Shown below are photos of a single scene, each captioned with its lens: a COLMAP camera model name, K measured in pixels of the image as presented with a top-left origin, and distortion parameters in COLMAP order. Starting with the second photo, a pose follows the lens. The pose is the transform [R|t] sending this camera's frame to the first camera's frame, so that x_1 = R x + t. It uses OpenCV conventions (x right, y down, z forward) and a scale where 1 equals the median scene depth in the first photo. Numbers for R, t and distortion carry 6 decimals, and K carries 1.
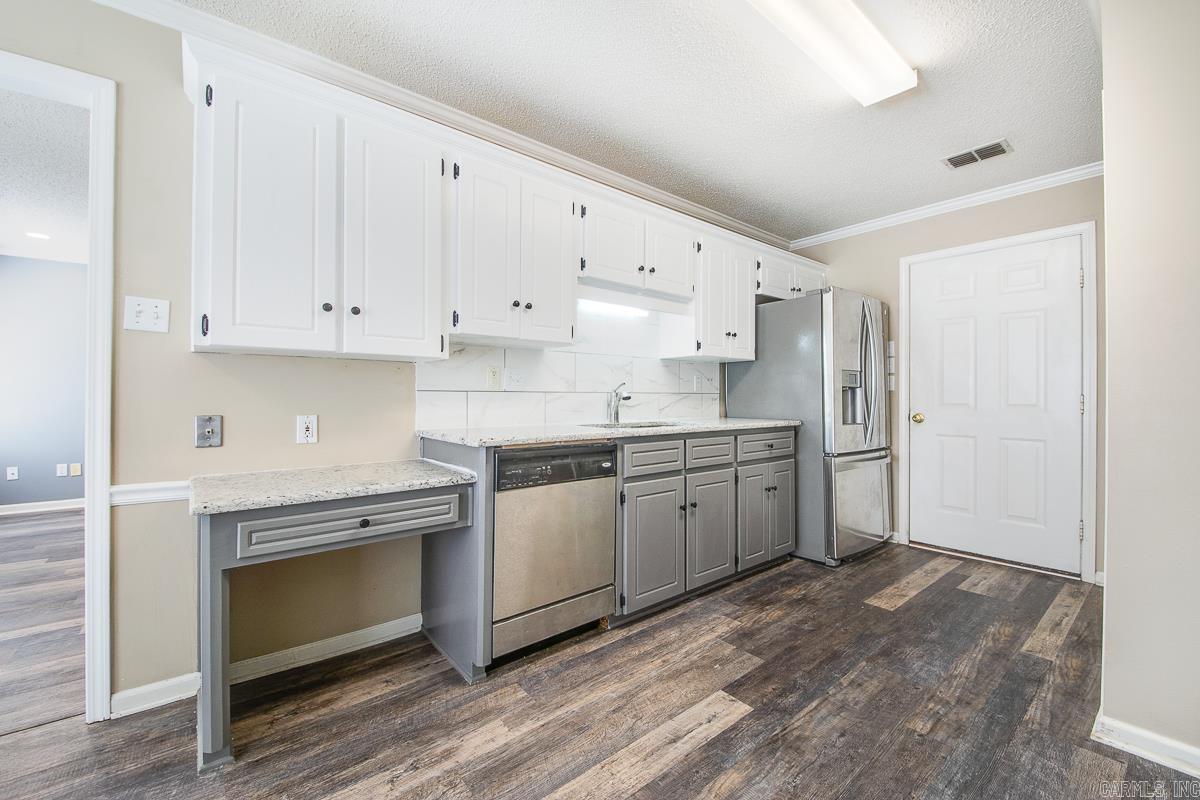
lens RADIAL K [[484.7, 0, 595.2], [0, 484.7, 395.0], [0, 0, 1]] dist [0.021966, -0.018577]
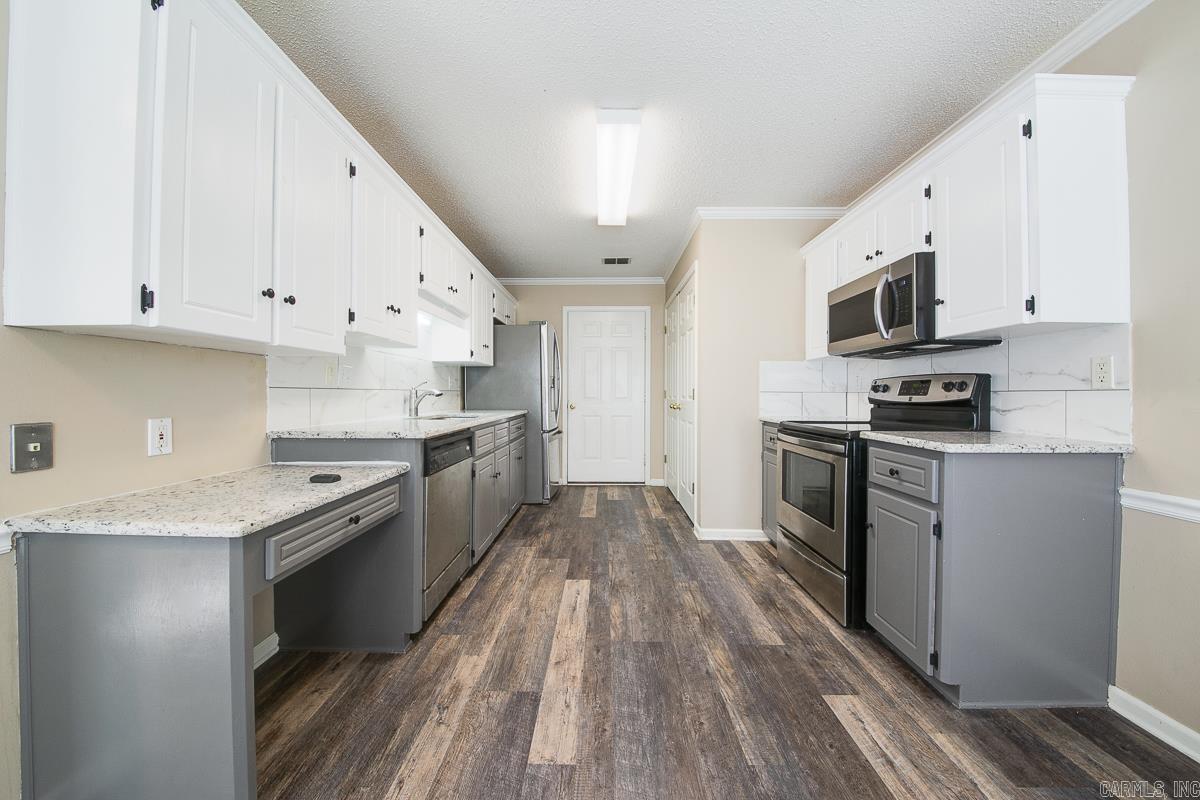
lens RADIAL K [[421.6, 0, 597.2], [0, 421.6, 395.1], [0, 0, 1]] dist [0.016478, -0.016938]
pose [[0.644410, -0.004600, 0.764666, -0.582868], [-0.002012, 0.999968, 0.007712, -0.001493], [-0.764677, -0.006508, 0.644380, 0.039622]]
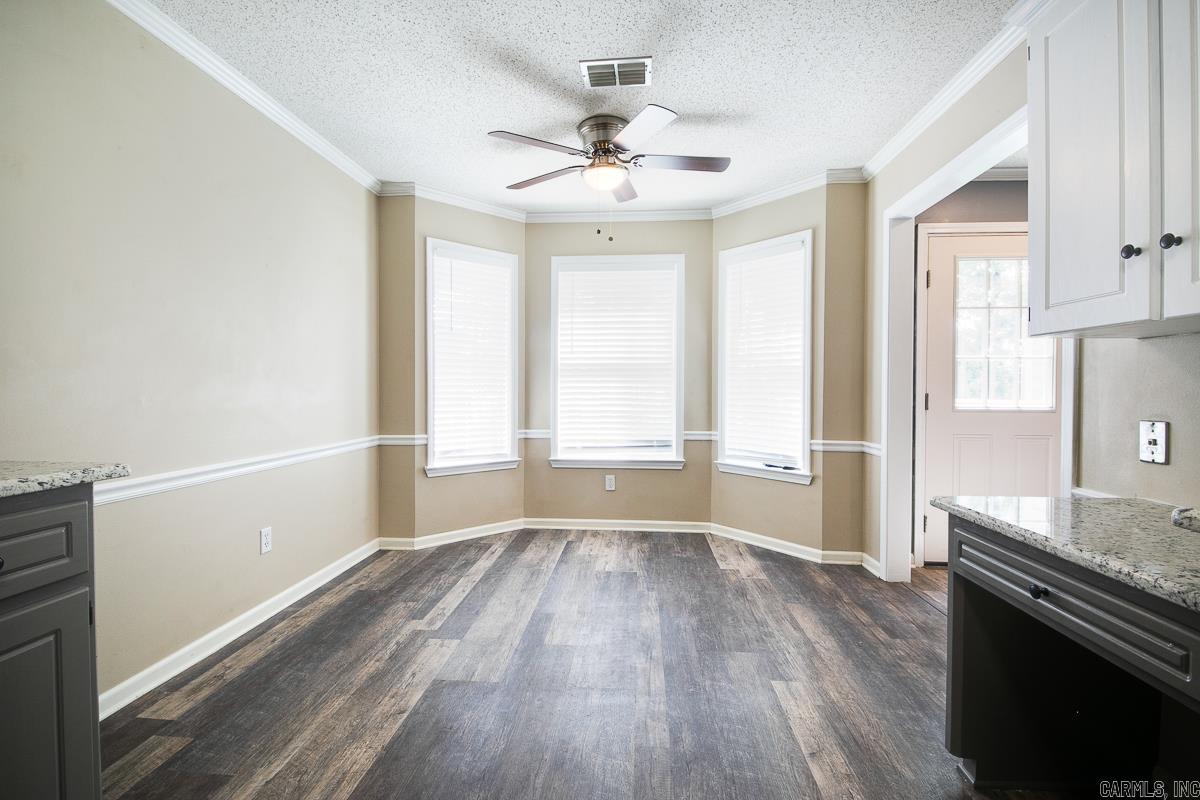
lens RADIAL K [[526.8, 0, 594.1], [0, 526.8, 392.9], [0, 0, 1]] dist [0.012422, -0.000306]
pose [[-0.695385, -0.000874, -0.718637, 0.310844], [-0.005720, 0.999974, 0.004320, 0.000824], [0.718615, 0.007114, -0.695372, 0.757261]]
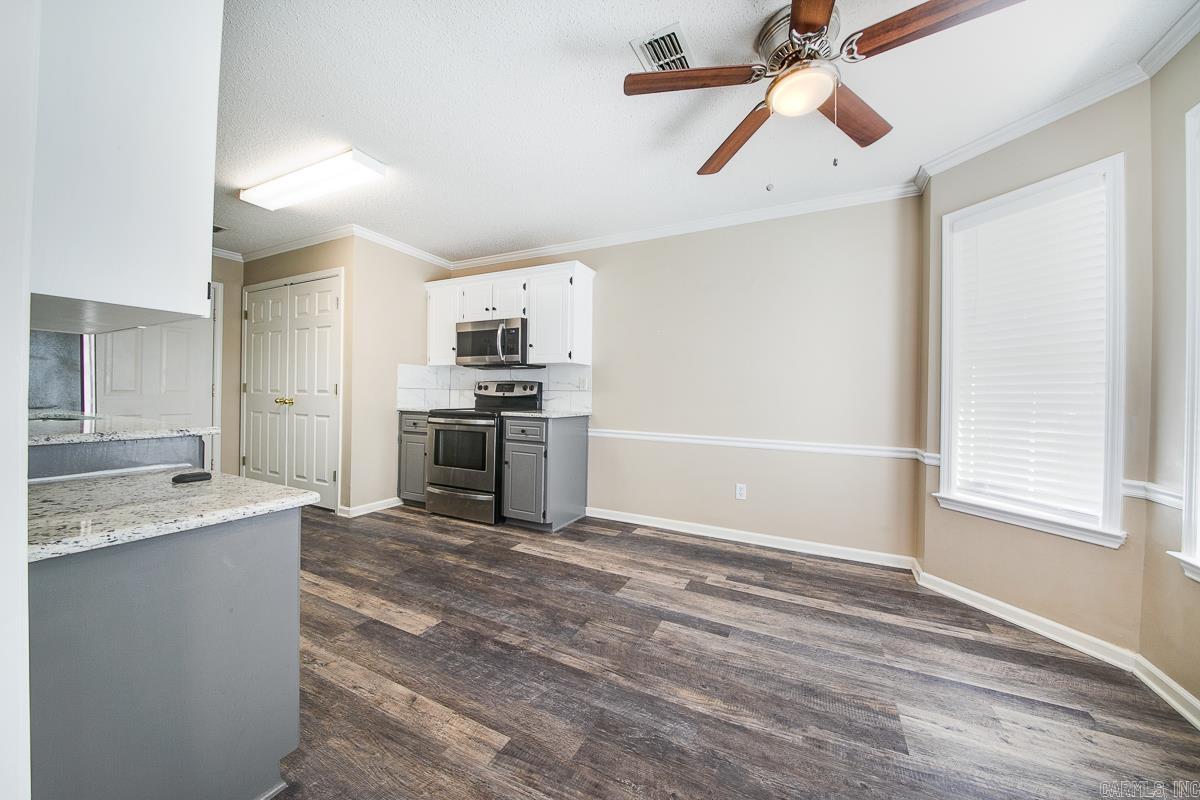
lens RADIAL K [[421.6, 0, 599.4], [0, 421.6, 393.3], [0, 0, 1]] dist [0.016315, -0.009352]
pose [[-0.411931, -0.008992, 0.911171, -1.129684], [-0.020933, 0.999781, 0.000403, 0.001346], [-0.910975, -0.018907, -0.412029, 0.494214]]
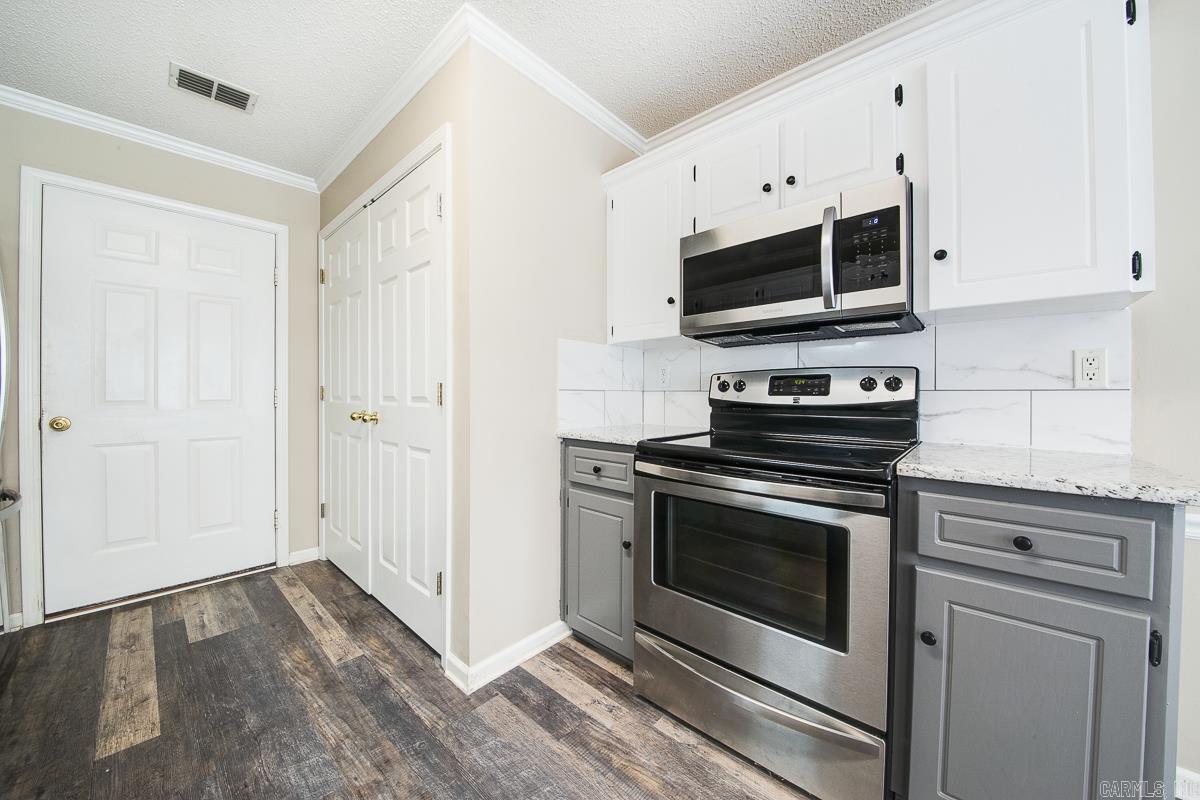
lens RADIAL K [[426.5, 0, 597.2], [0, 426.5, 393.9], [0, 0, 1]] dist [-0.001467, -0.006618]
pose [[-0.146099, -0.007337, 0.989243, 0.003405], [-0.005798, 0.999962, 0.006561, -0.000642], [-0.989253, -0.004778, -0.146136, 0.581743]]
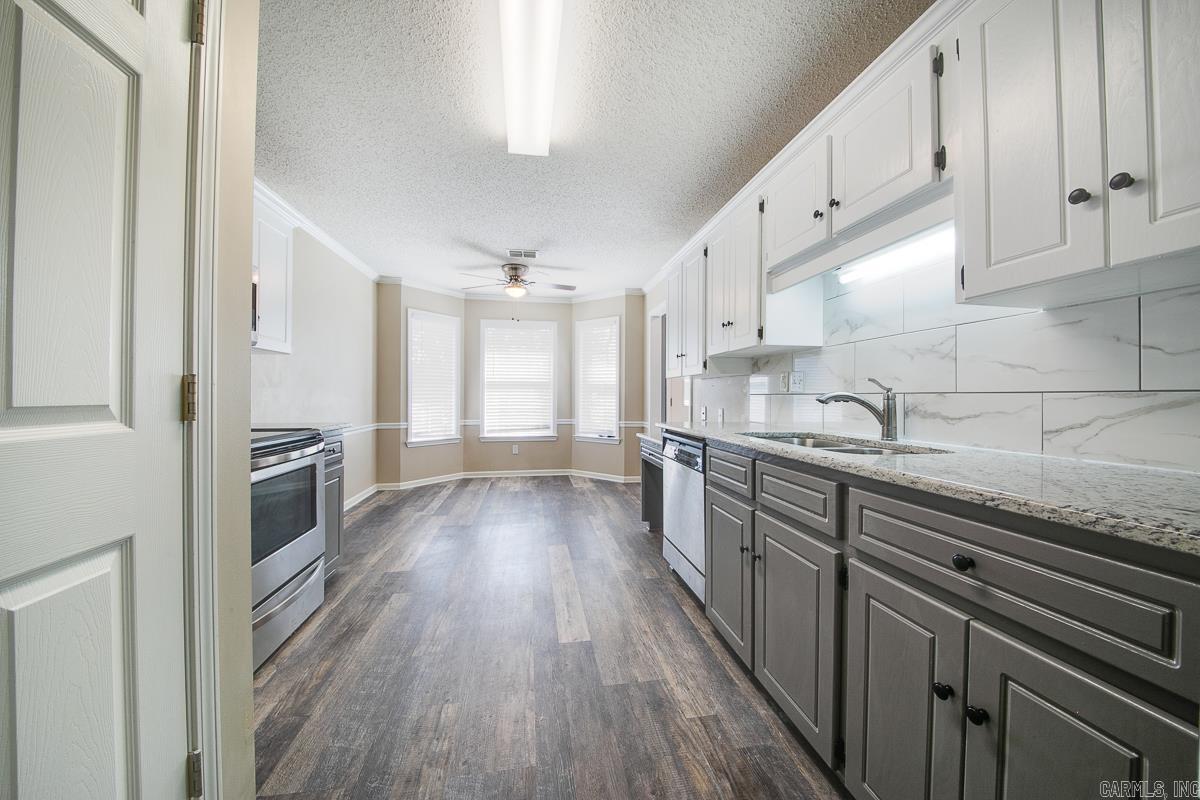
lens RADIAL K [[421.6, 0, 597.2], [0, 421.6, 395.1], [0, 0, 1]] dist [0.016478, -0.016938]
pose [[-0.499647, -0.007931, -0.866193, 0.940804], [-0.004224, 0.999969, -0.006719, 0.004661], [0.866219, 0.000301, -0.499664, 1.246934]]
